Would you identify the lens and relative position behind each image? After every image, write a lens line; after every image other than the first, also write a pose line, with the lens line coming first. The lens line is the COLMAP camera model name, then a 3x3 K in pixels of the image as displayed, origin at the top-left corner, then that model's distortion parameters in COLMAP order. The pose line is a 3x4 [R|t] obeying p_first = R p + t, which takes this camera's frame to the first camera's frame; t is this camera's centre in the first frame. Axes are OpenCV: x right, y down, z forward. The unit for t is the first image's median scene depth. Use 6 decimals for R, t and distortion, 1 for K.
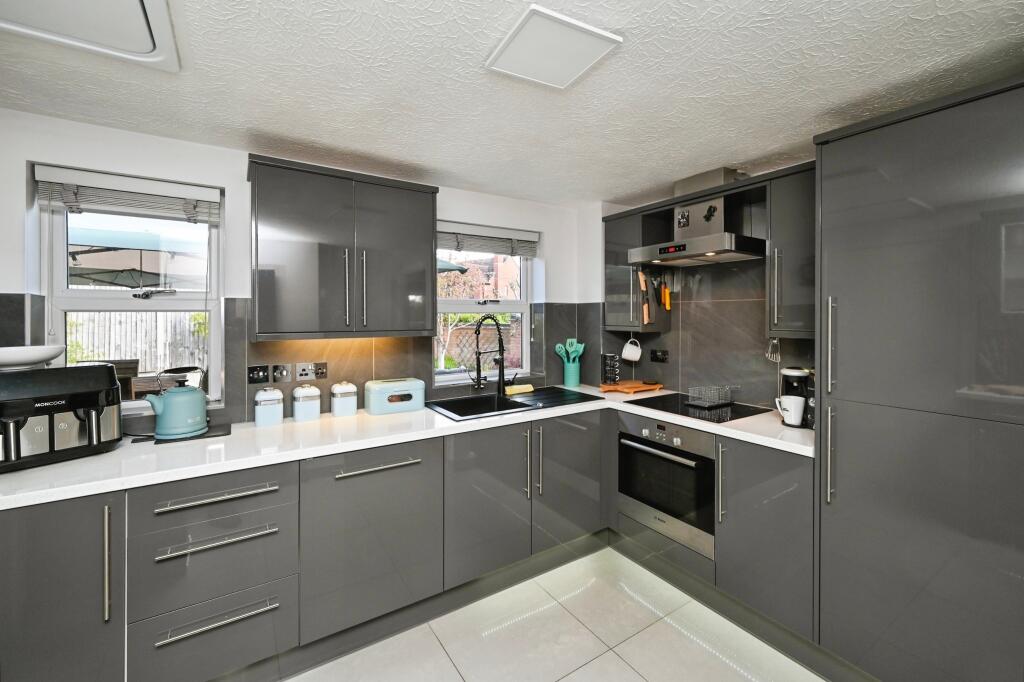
lens RADIAL K [[422.7, 0, 512.0], [0, 422.7, 317.6], [0, 0, 1]] dist [0.000163, 0.000117]
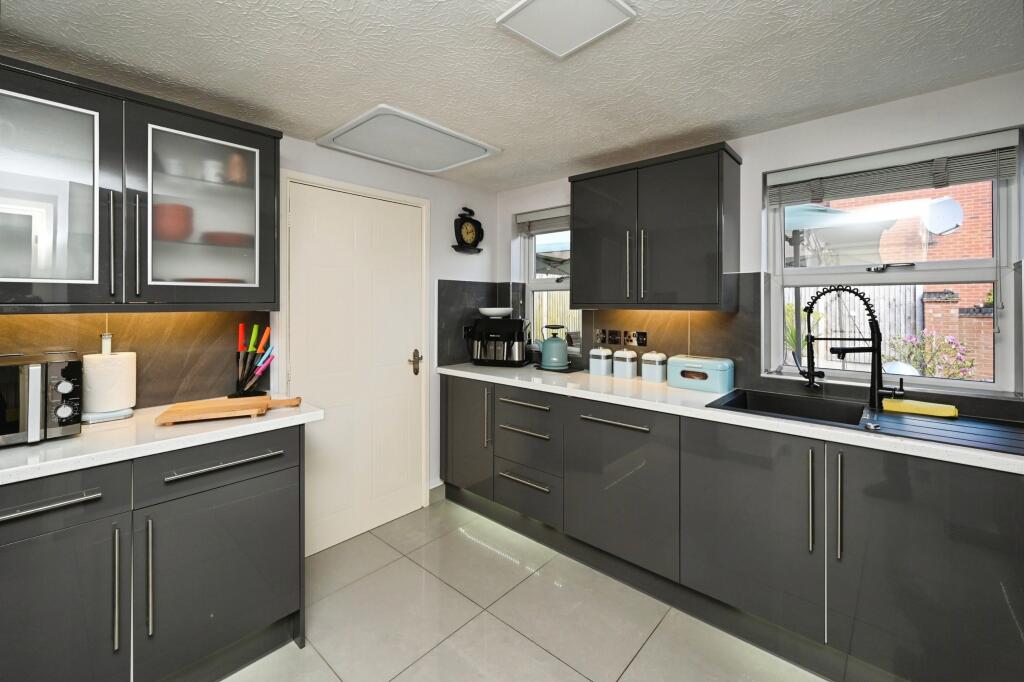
lens RADIAL K [[429.4, 0, 512.9], [0, 429.4, 300.3], [0, 0, 1]] dist [0.000286, -0.000141]
pose [[0.260769, 0.008735, -0.965362, 0.652587], [0.001764, 0.999953, 0.009524, 0.009437], [0.965400, -0.004187, 0.260741, 0.397835]]
